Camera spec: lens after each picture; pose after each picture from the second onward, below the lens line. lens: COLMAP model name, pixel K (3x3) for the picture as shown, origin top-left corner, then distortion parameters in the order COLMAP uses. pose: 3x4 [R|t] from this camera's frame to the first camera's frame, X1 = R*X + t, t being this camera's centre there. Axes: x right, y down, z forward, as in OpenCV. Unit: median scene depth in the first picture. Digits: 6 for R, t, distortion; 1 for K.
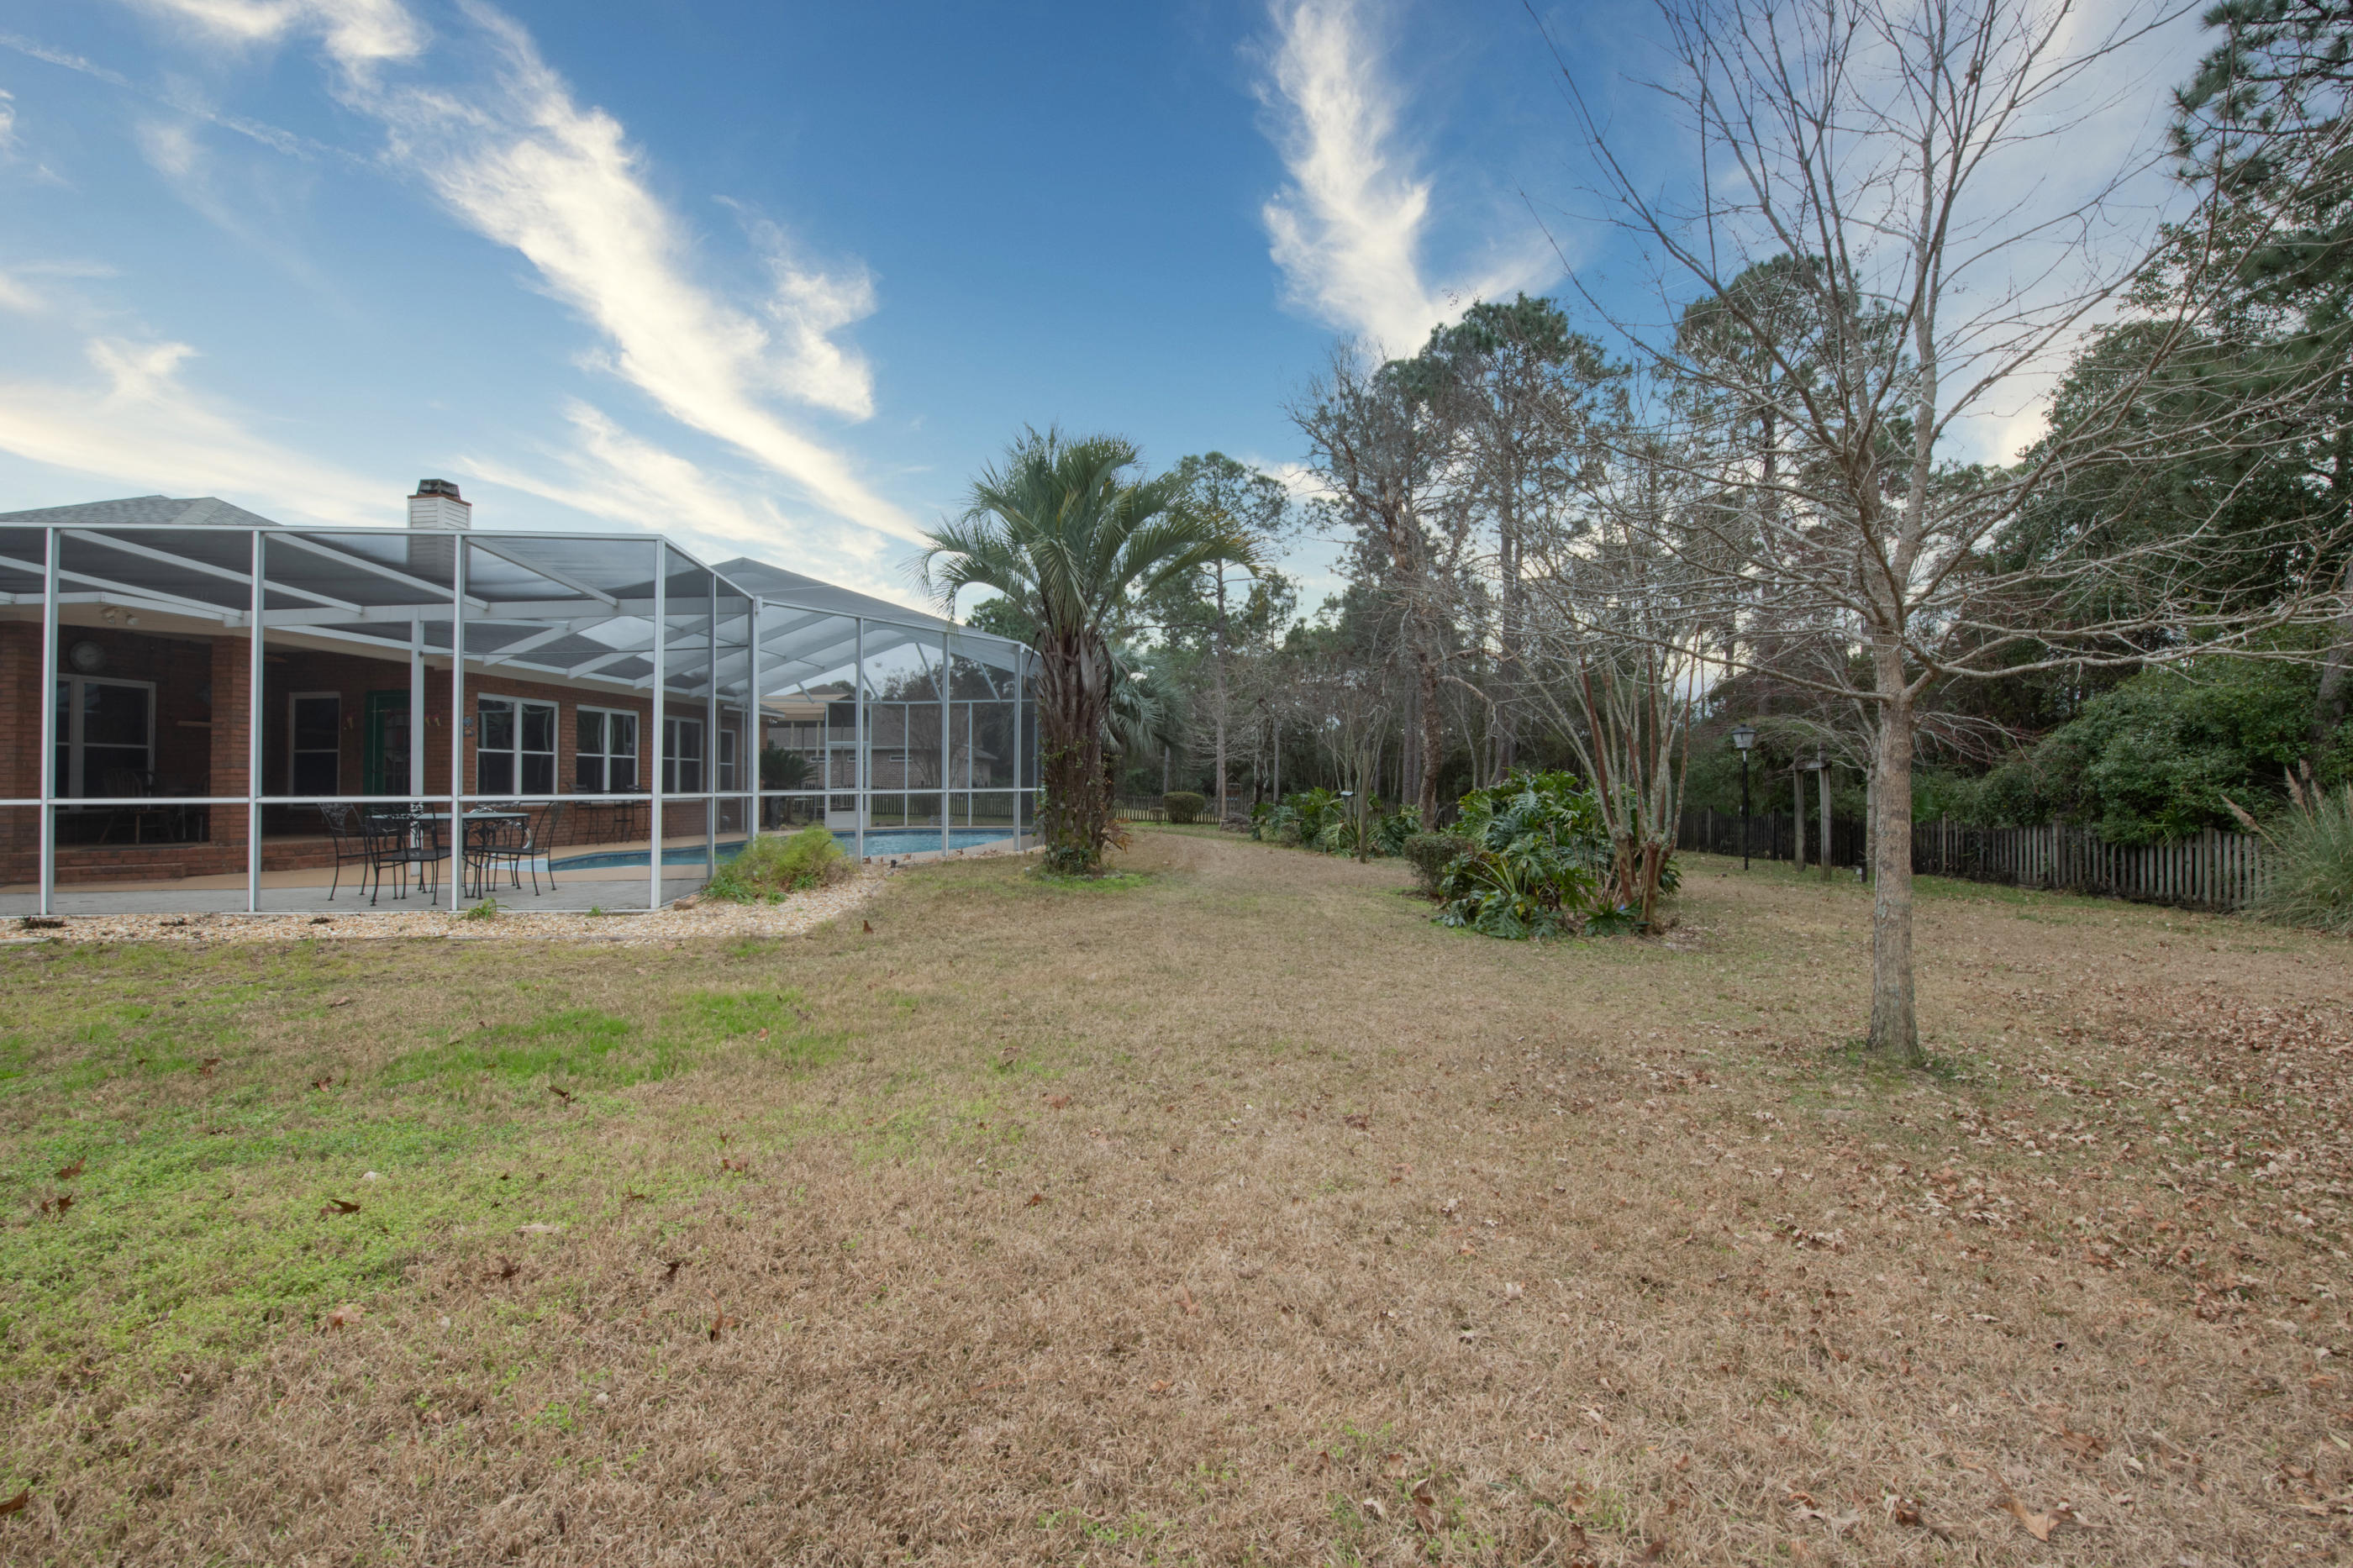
lens RADIAL K [[946.7, 0, 1191.4], [0, 946.7, 783.6], [0, 0, 1]] dist [0.001604, -0.003761]
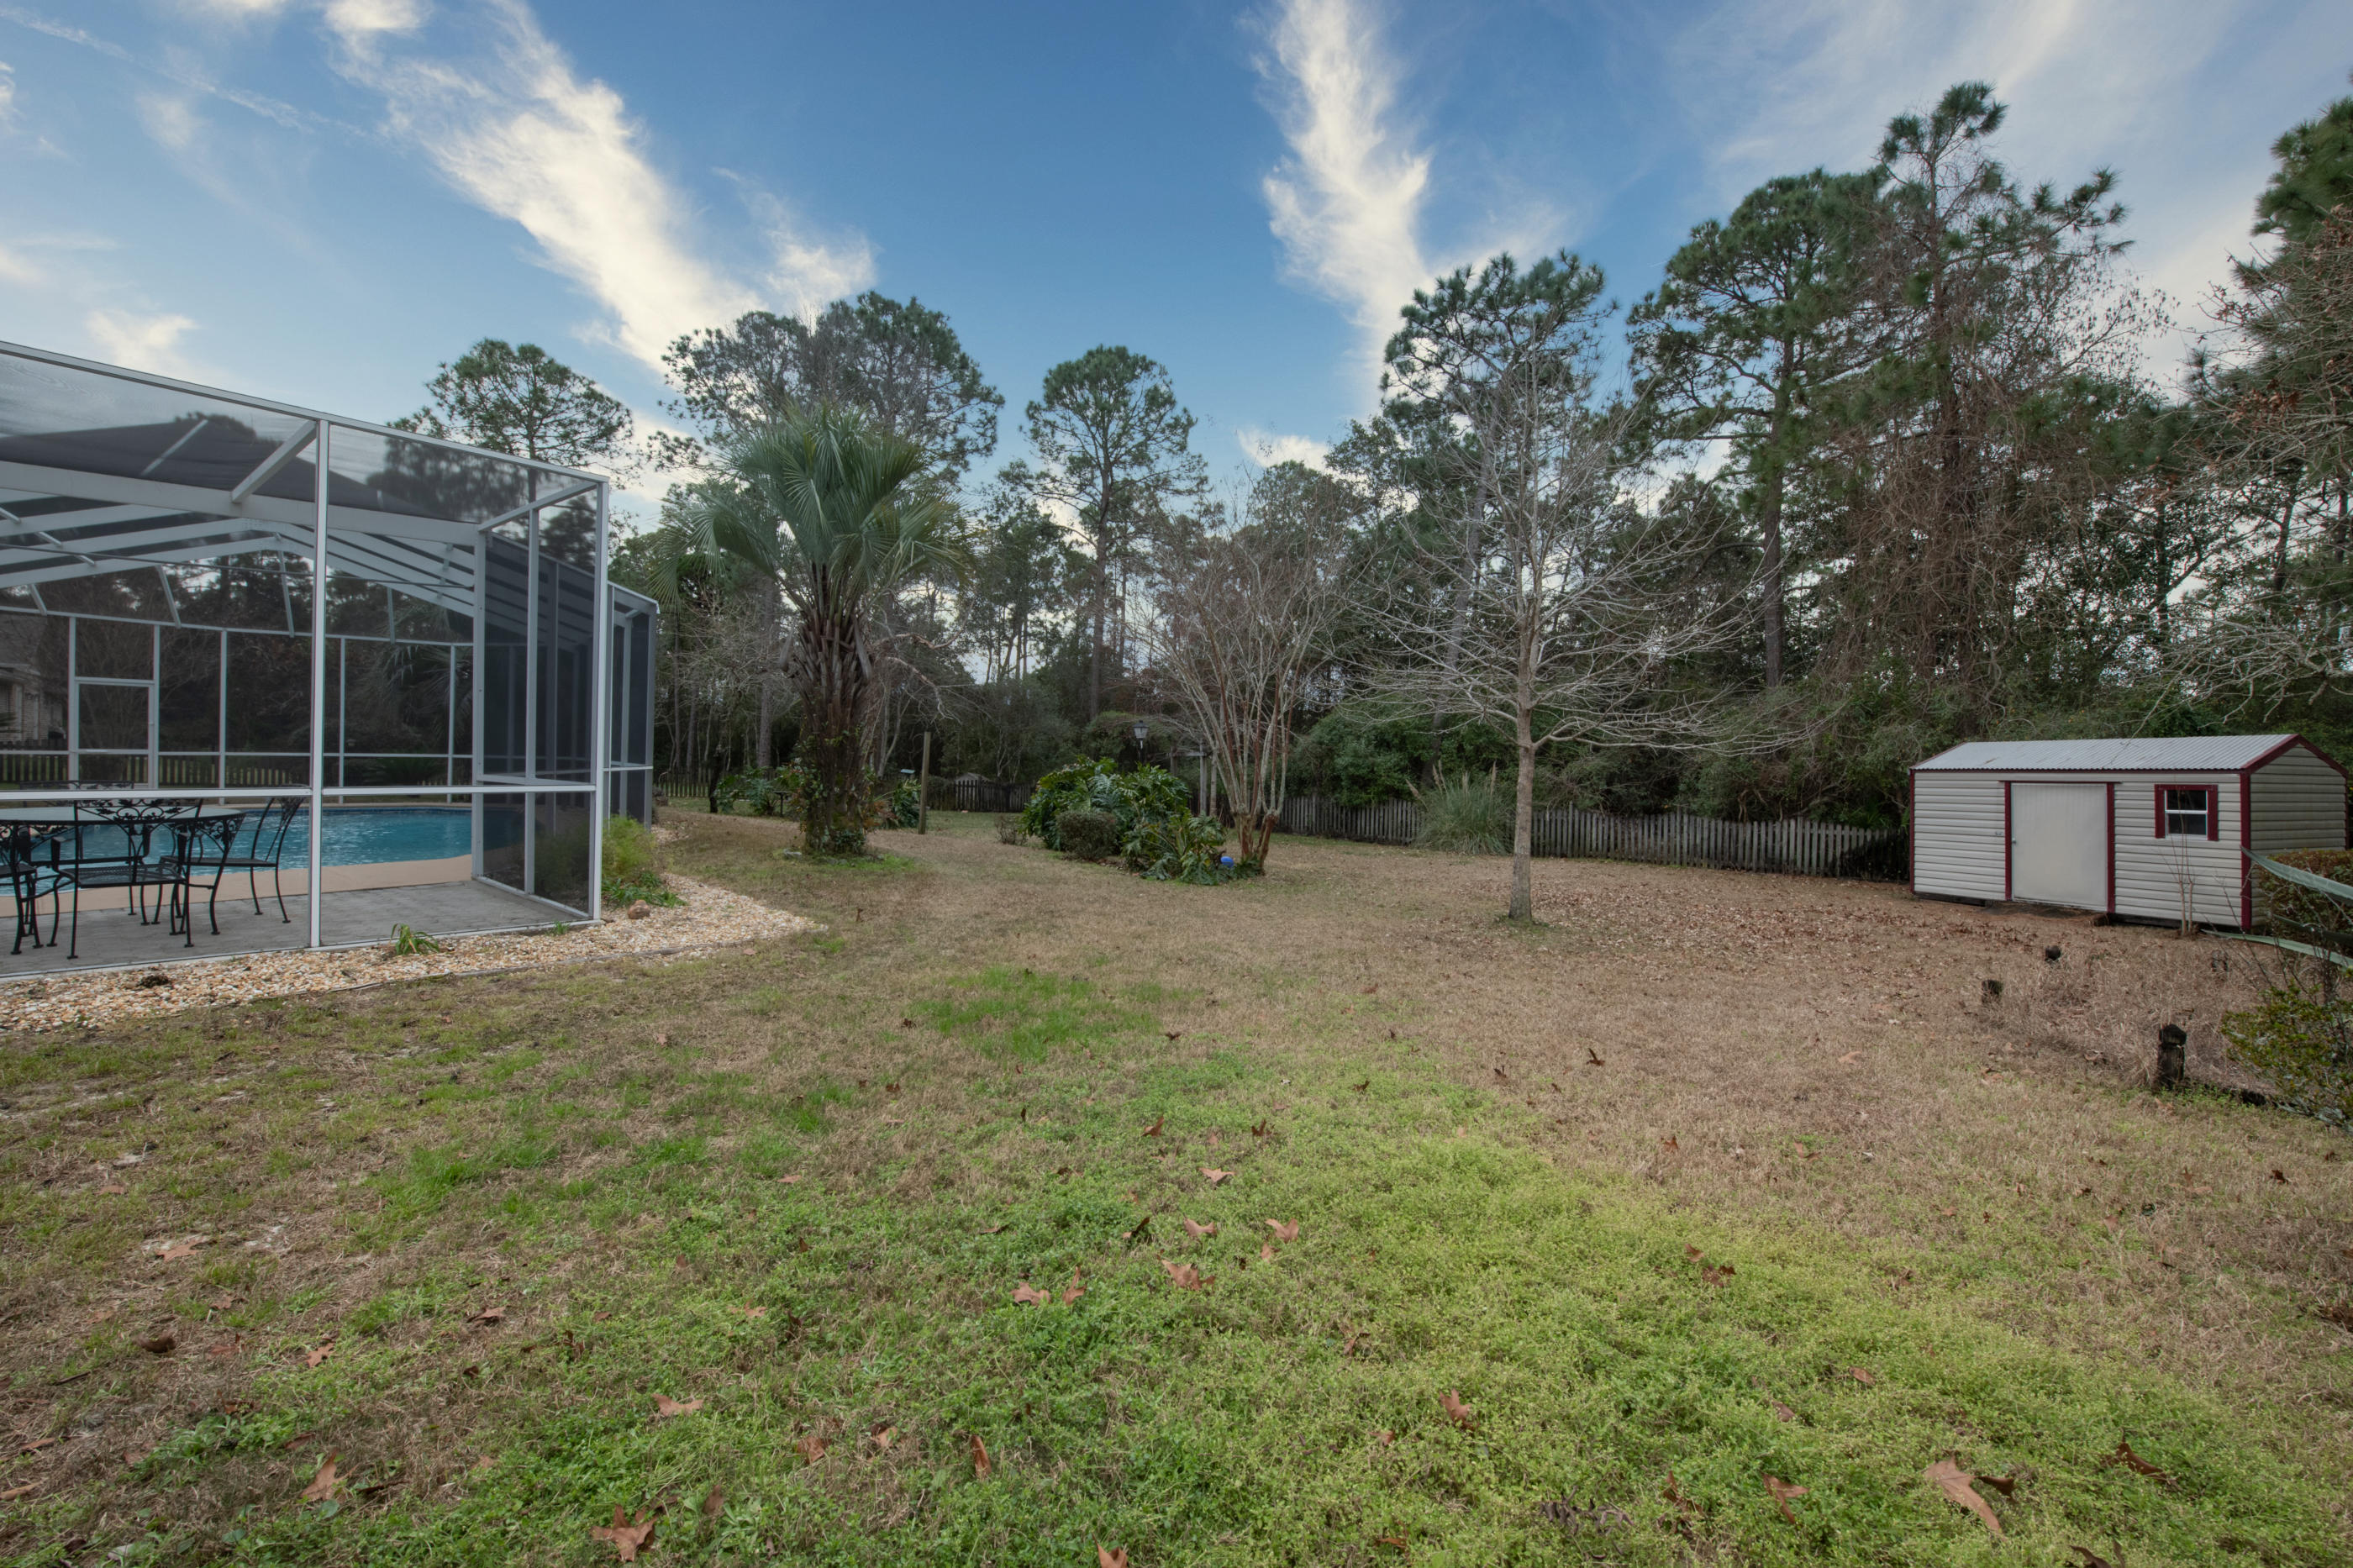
lens RADIAL K [[936.5, 0, 1175.6], [0, 936.5, 790.8], [0, 0, 1]] dist [0.017238, -0.000342]
pose [[0.734803, -0.005758, 0.678257, -0.355960], [-0.021792, 0.999247, 0.032092, -0.010228], [-0.677931, -0.038362, 0.734124, 0.011463]]
